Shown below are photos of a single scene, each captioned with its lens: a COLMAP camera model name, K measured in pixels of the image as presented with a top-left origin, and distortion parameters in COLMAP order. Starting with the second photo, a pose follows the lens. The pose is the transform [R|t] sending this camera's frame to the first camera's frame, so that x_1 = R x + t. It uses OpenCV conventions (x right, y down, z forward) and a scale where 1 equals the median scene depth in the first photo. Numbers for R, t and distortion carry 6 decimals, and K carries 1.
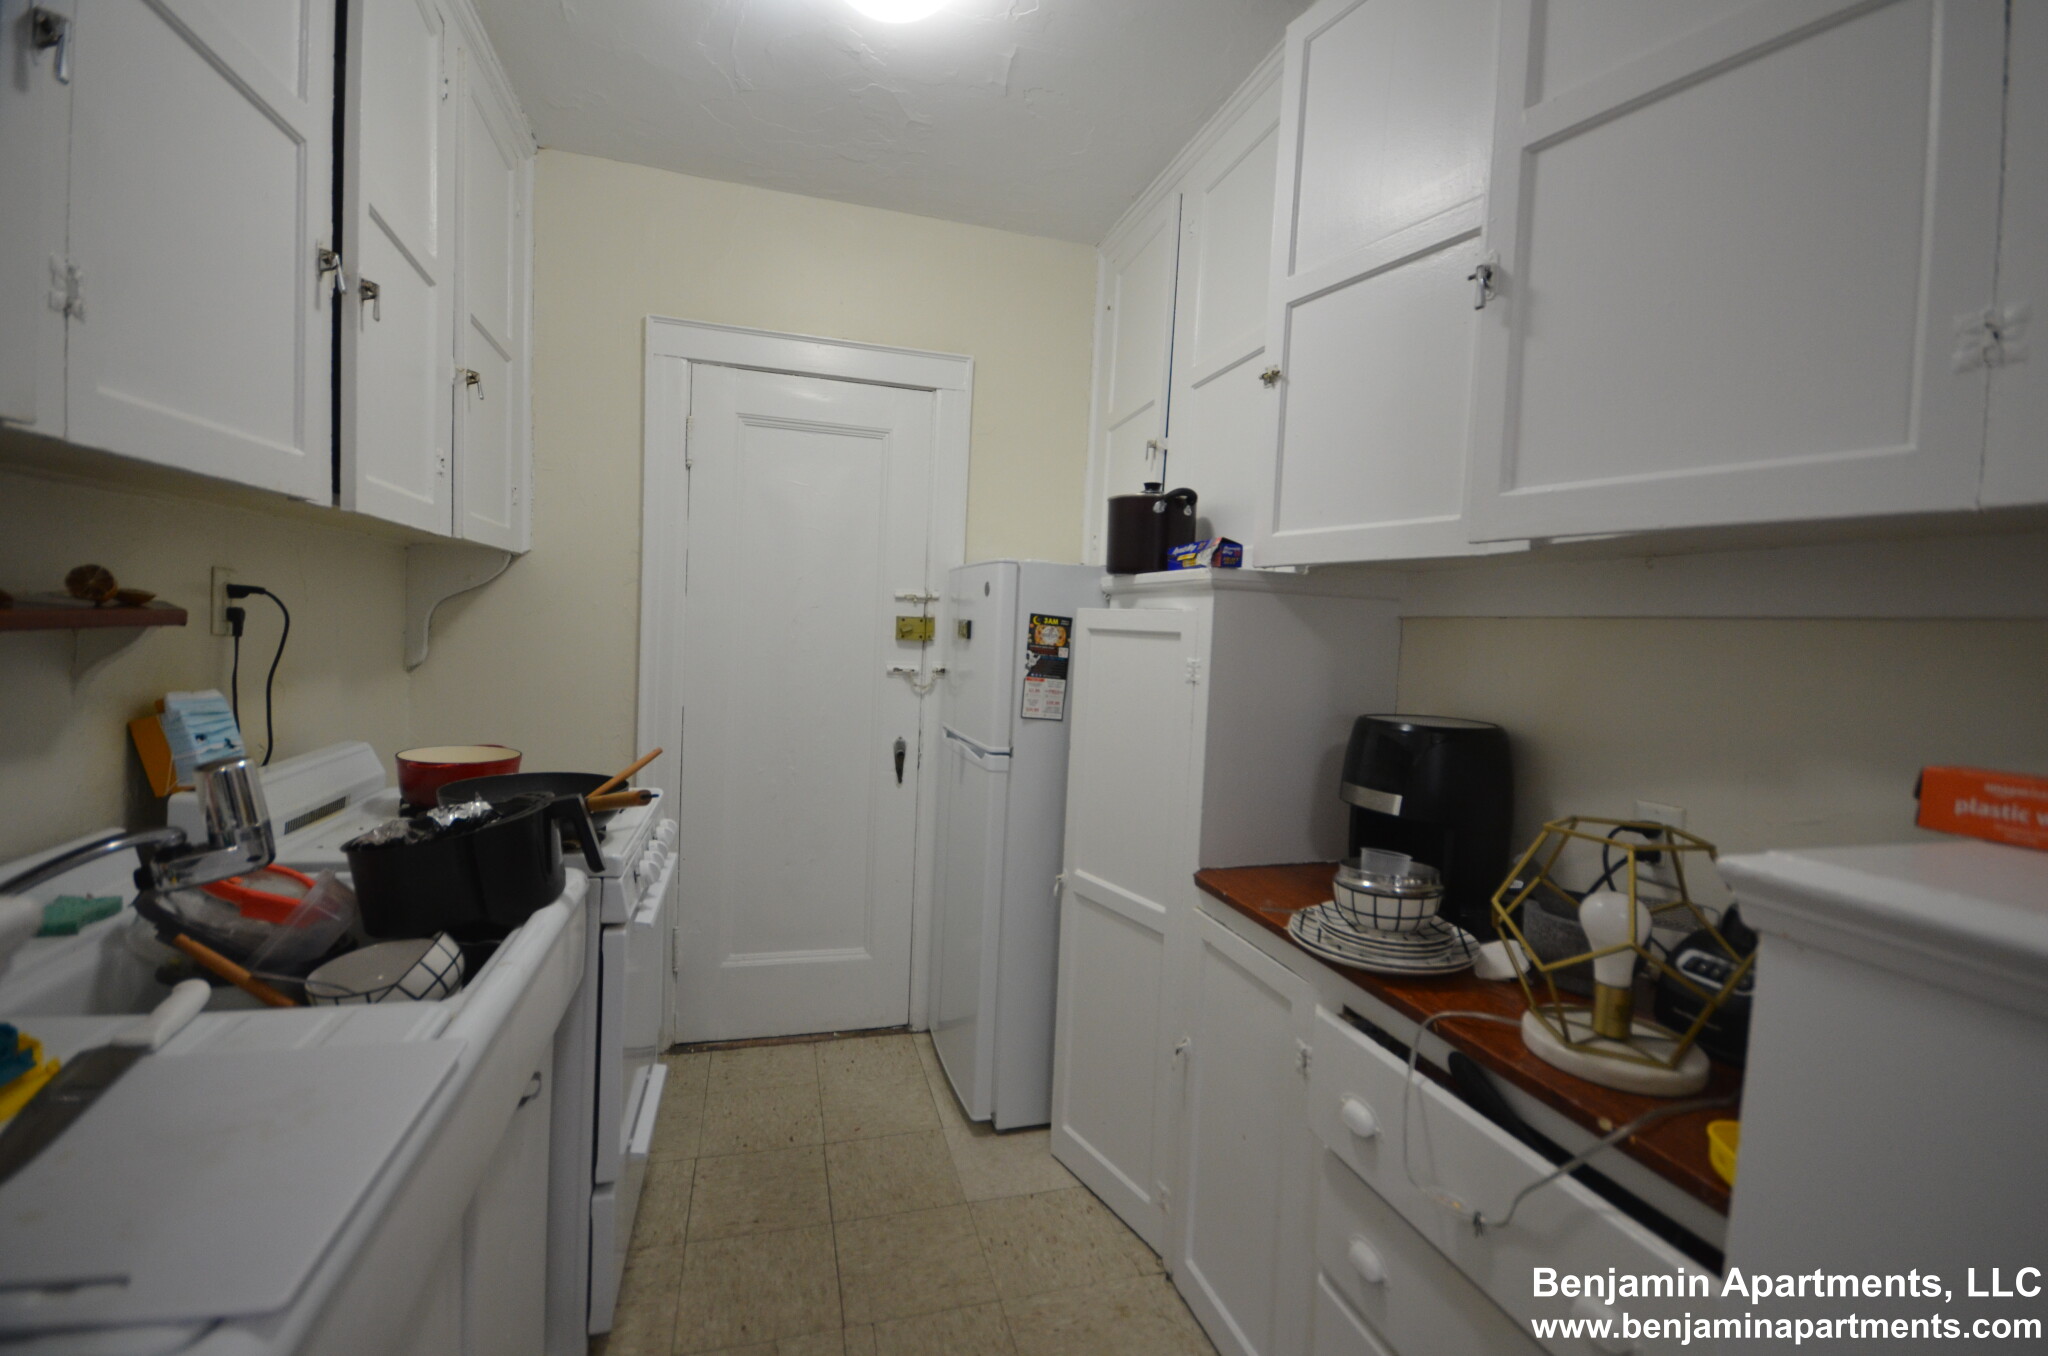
lens RADIAL K [[900.6, 0, 1031.3], [0, 900.6, 675.3], [0, 0, 1]] dist [0.020545, -0.015234]
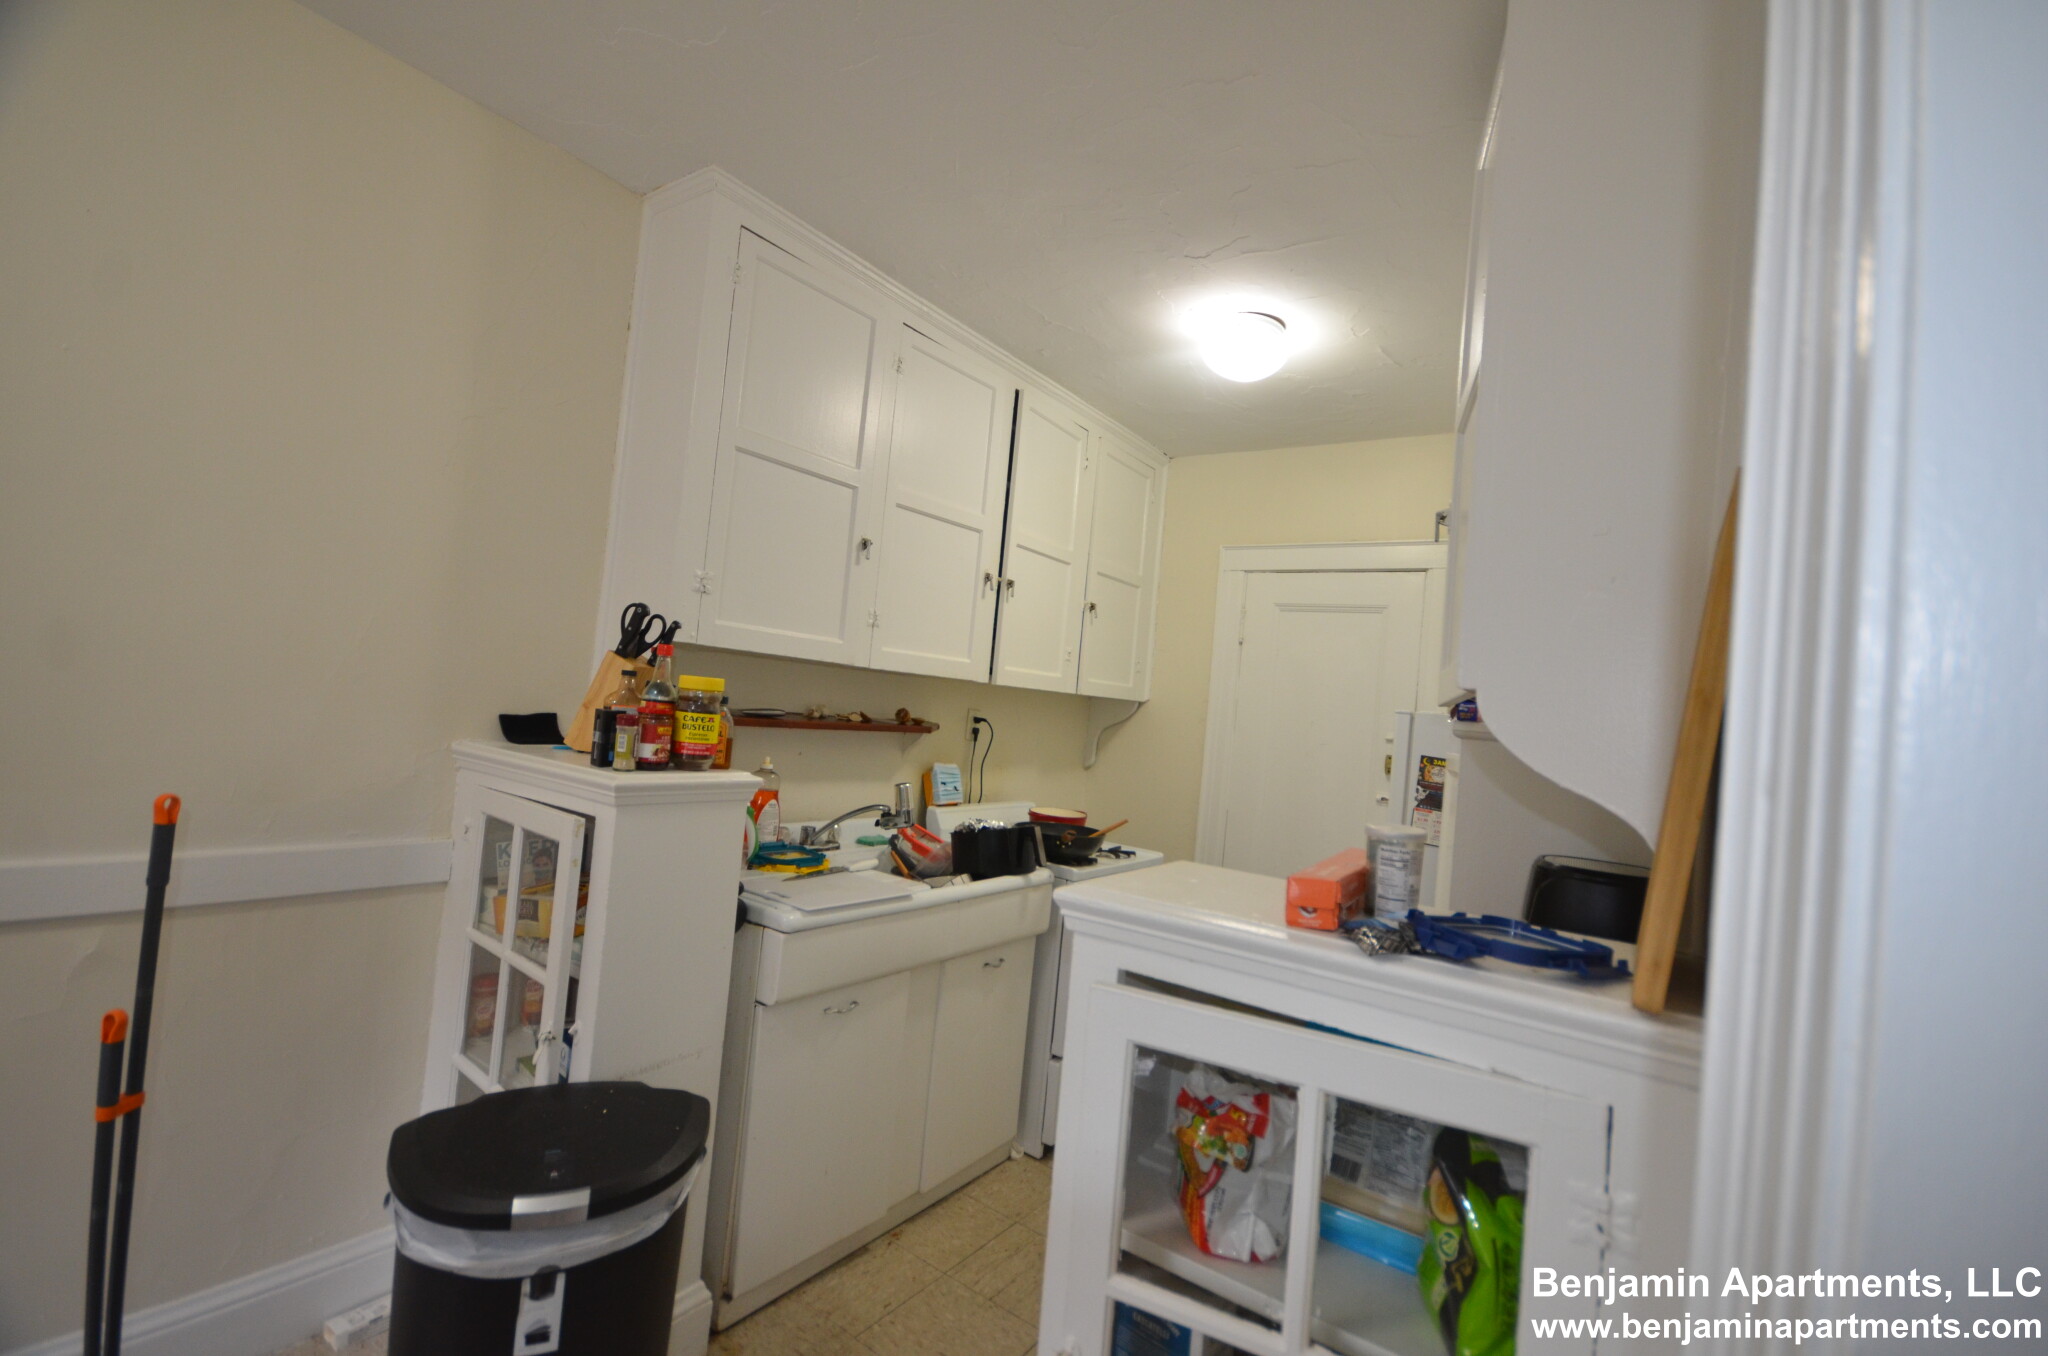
lens RADIAL K [[900.6, 0, 1031.3], [0, 900.6, 675.3], [0, 0, 1]] dist [0.020545, -0.015234]
pose [[0.630859, -0.013543, -0.775779, 0.850136], [-0.106980, 0.988780, -0.104257, 0.010826], [0.768487, 0.148765, 0.622332, -0.239974]]
